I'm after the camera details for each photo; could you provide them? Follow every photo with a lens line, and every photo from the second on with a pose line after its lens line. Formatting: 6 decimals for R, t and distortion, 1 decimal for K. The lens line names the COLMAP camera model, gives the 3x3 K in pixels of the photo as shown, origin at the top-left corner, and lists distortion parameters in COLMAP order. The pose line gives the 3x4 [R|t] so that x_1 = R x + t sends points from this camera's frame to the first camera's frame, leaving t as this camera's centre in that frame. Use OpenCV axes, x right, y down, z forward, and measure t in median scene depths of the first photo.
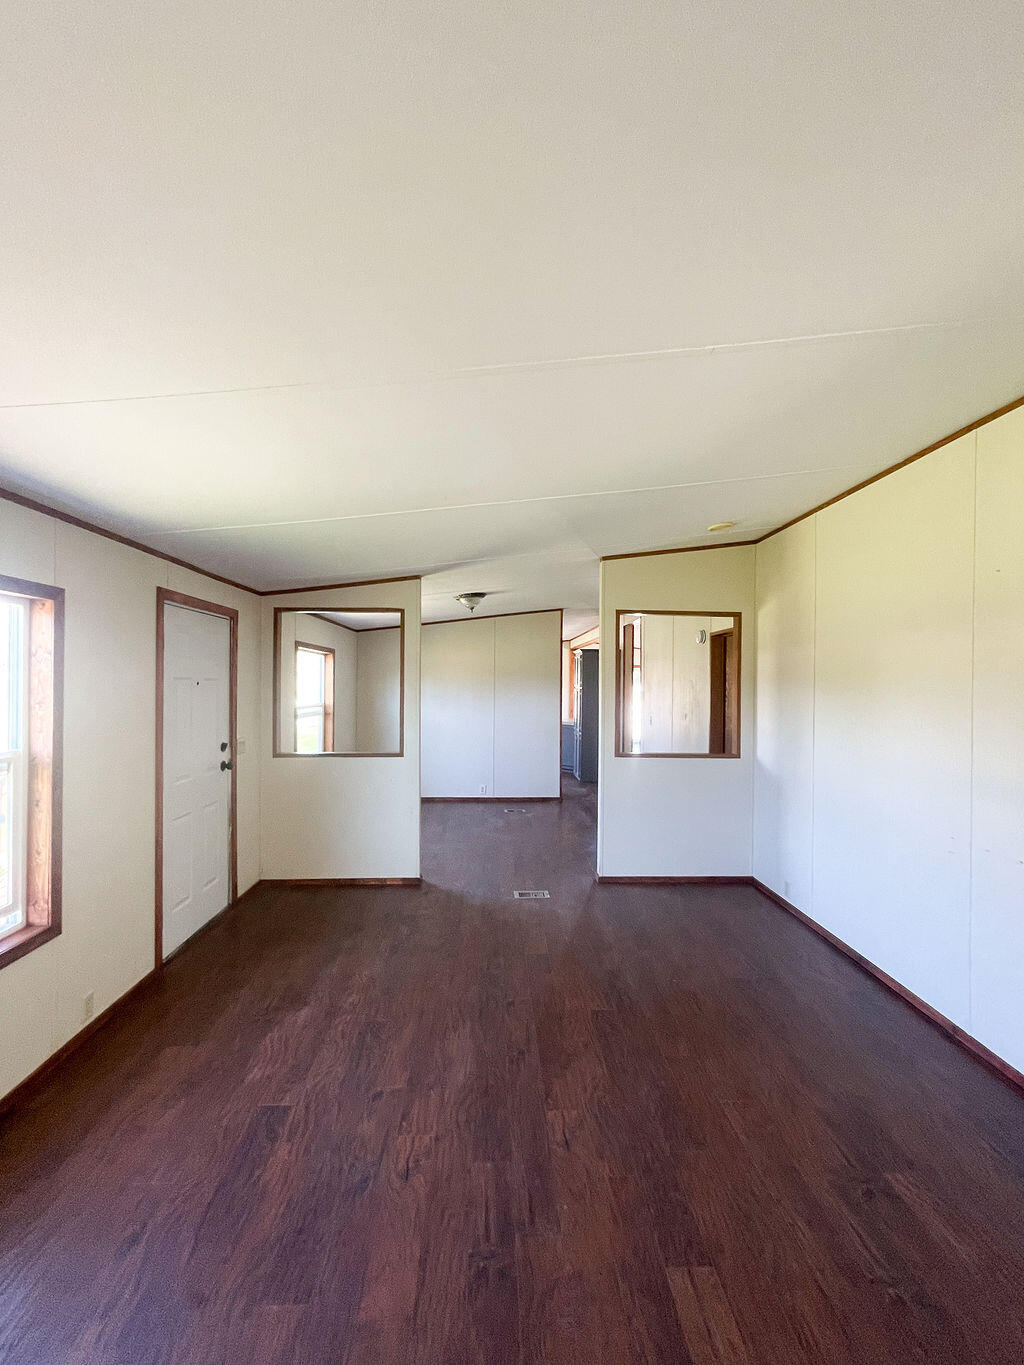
lens RADIAL K [[568.9, 0, 506.1], [0, 568.9, 683.6], [0, 0, 1]] dist [-0.002144, -0.000787]
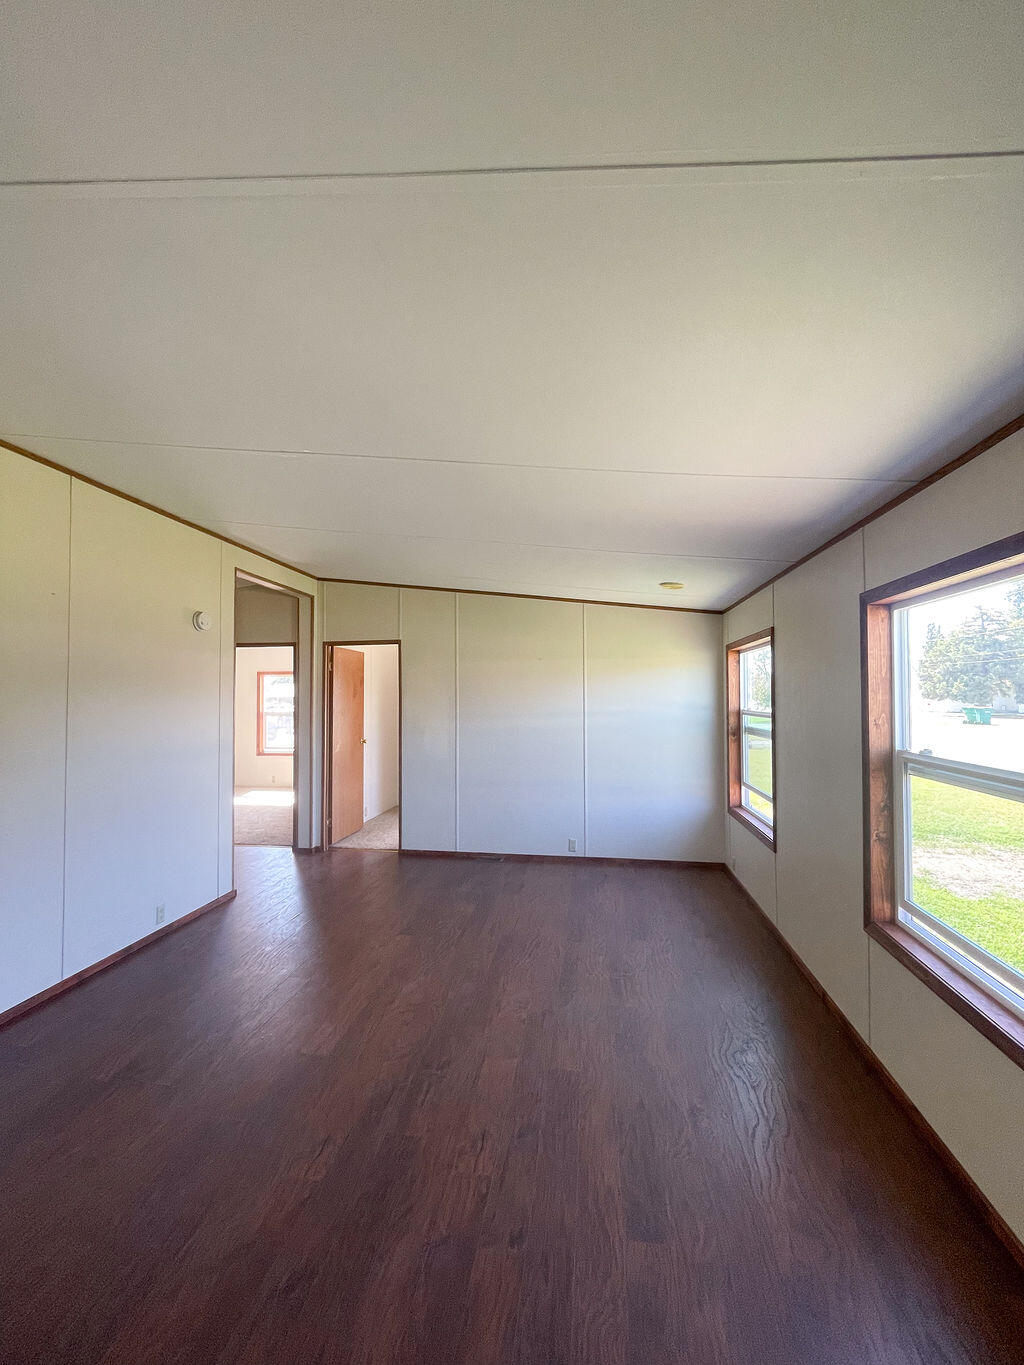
lens RADIAL K [[568.9, 0, 506.1], [0, 568.9, 683.6], [0, 0, 1]] dist [-0.002144, -0.000787]
pose [[-0.983109, -0.000493, 0.183021, -0.421462], [-0.004302, 0.999782, -0.020417, 0.026328], [-0.182971, -0.020859, -0.982897, 2.111415]]
